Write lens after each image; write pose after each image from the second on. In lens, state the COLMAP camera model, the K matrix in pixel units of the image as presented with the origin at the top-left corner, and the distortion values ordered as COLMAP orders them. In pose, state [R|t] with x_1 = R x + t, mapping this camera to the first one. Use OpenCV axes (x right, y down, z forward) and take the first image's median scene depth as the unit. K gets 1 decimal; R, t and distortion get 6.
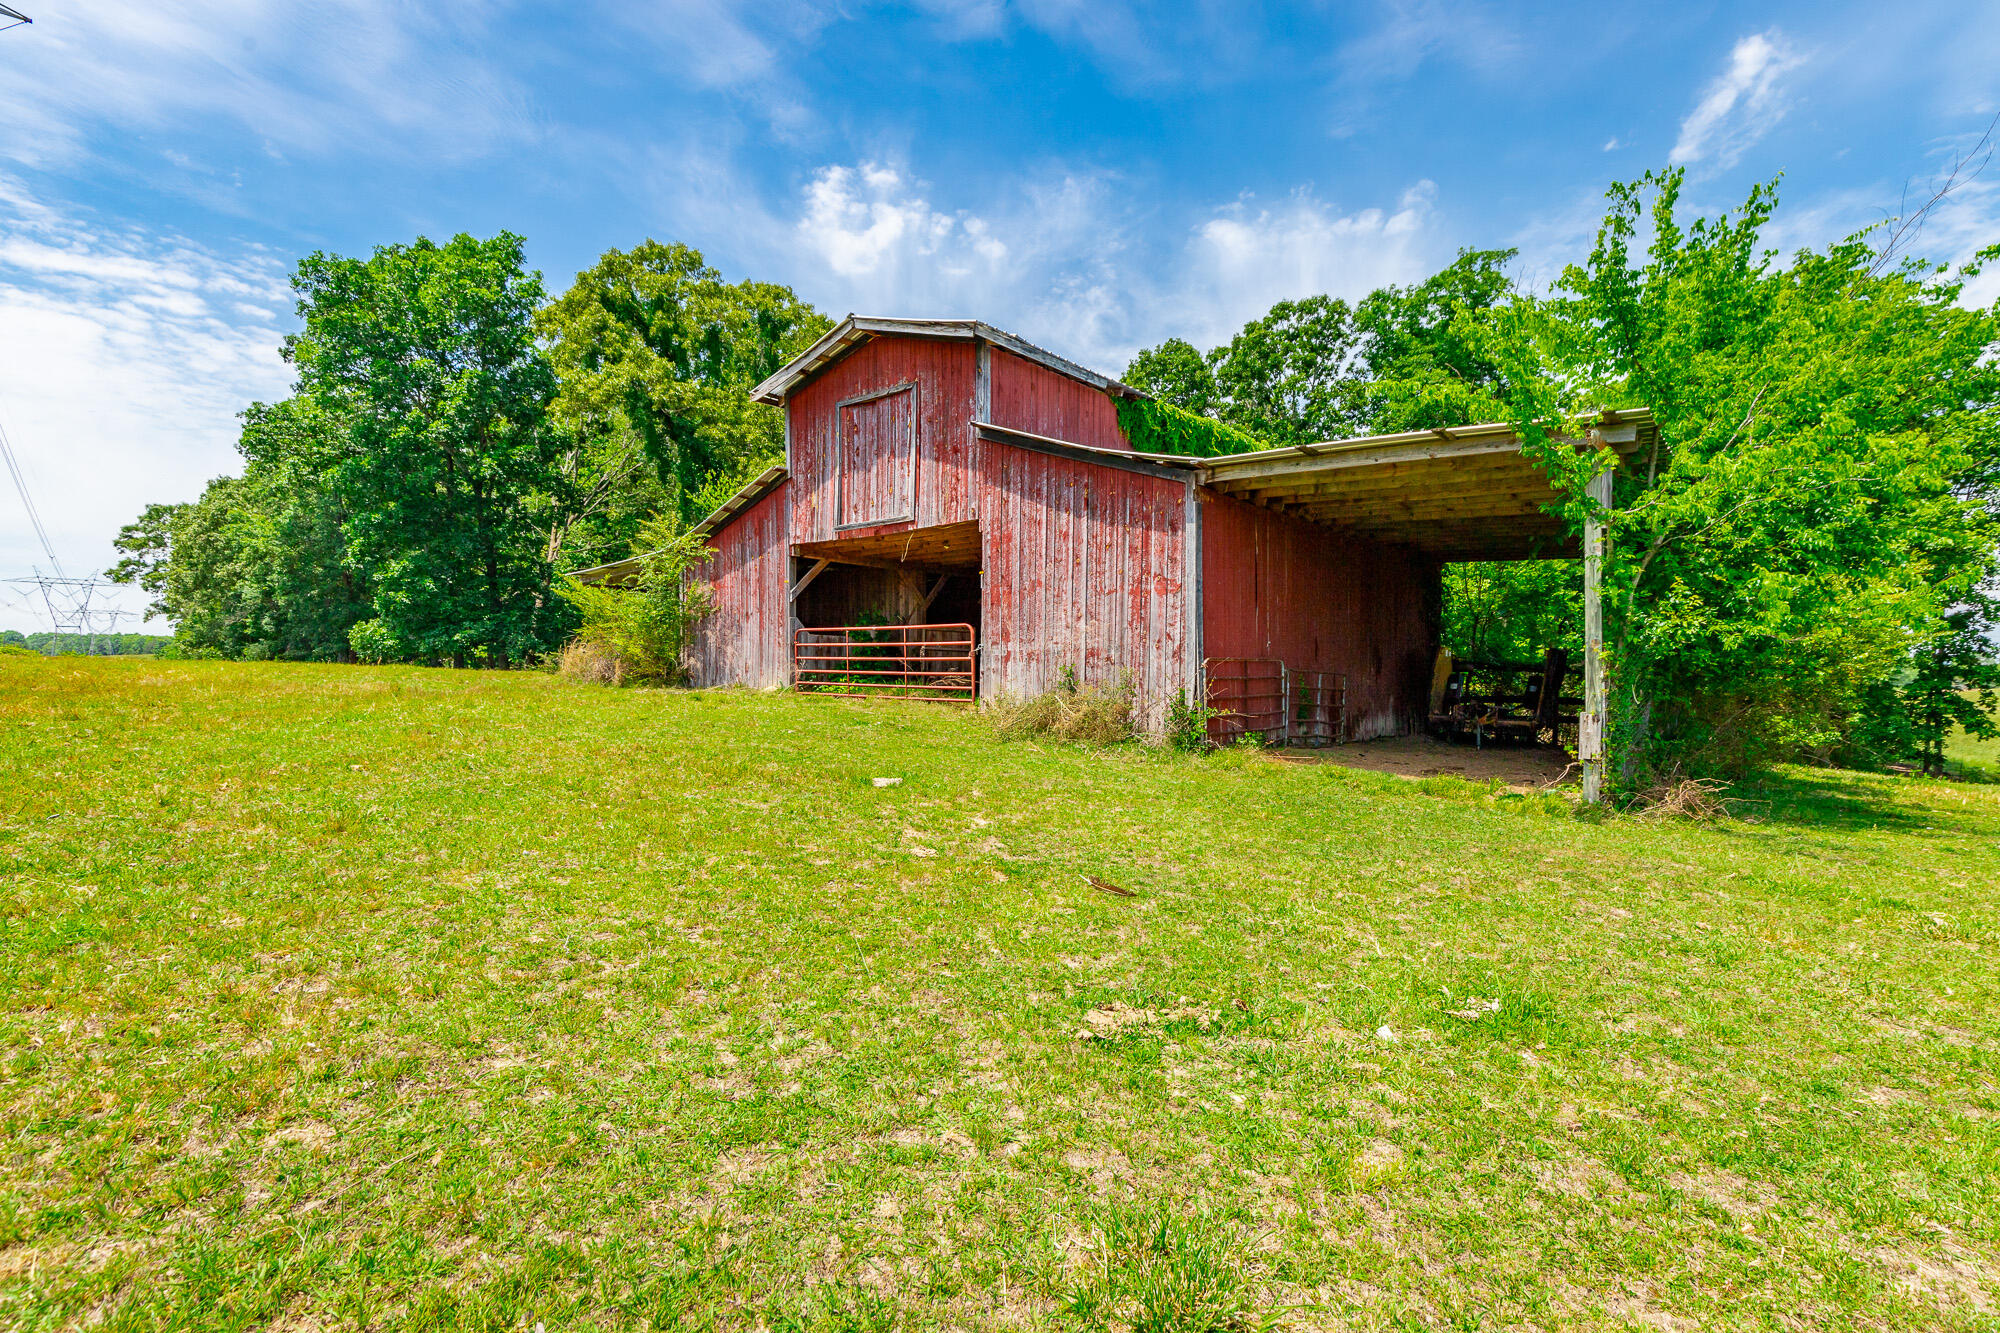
lens RADIAL K [[930.6, 0, 1012.5], [0, 930.6, 677.5], [0, 0, 1]] dist [0.011073, -0.001125]
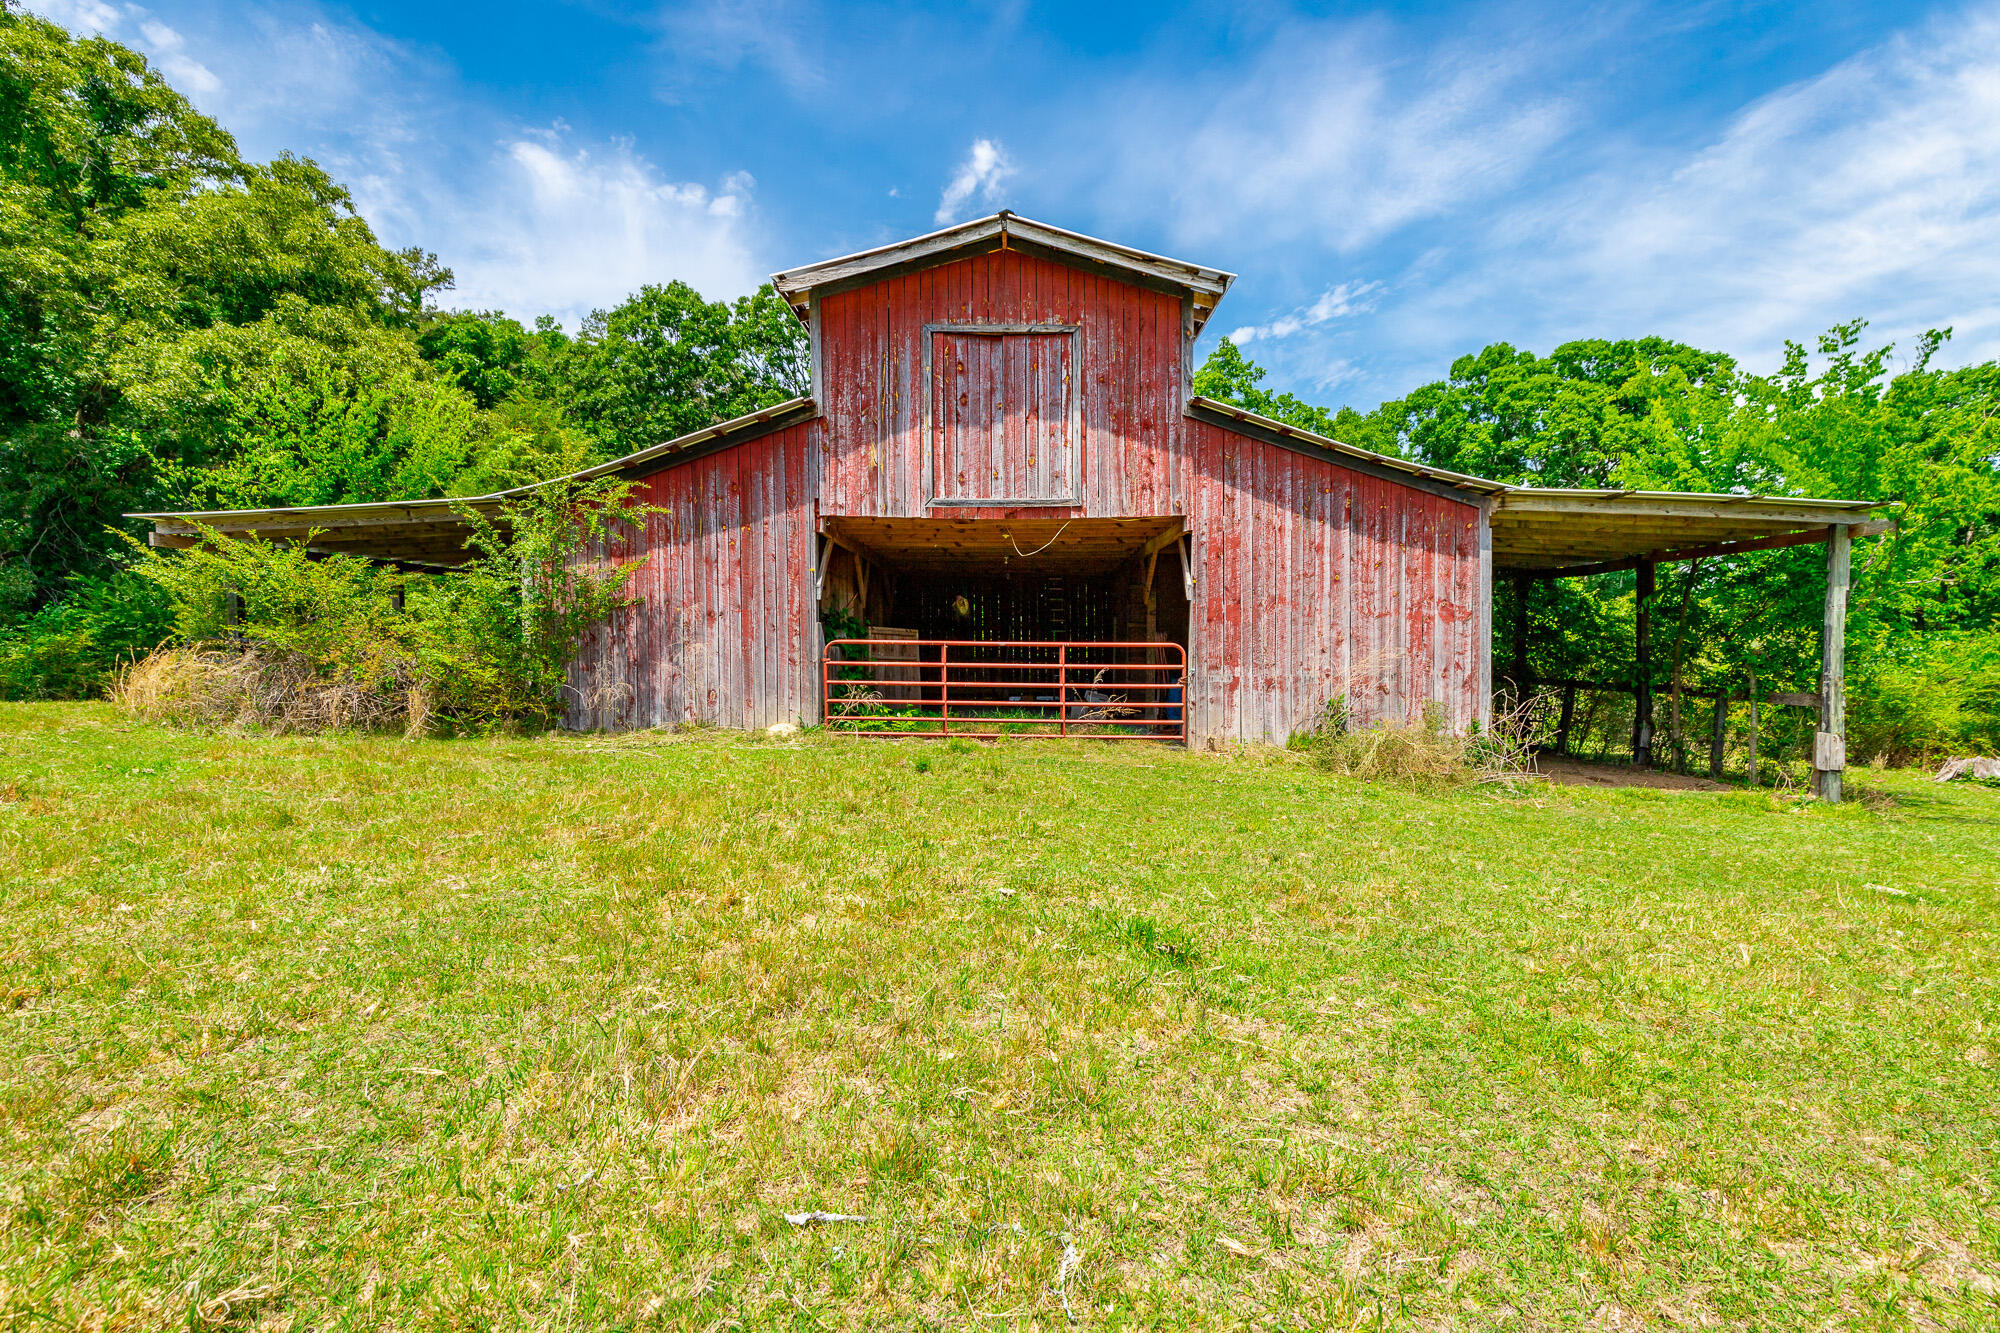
lens RADIAL K [[930.6, 0, 1012.5], [0, 930.6, 677.5], [0, 0, 1]] dist [0.011073, -0.001125]
pose [[0.779583, -0.022171, 0.625907, -0.670958], [0.003712, 0.999519, 0.030781, -0.053410], [-0.626288, -0.021673, 0.779290, 0.453208]]
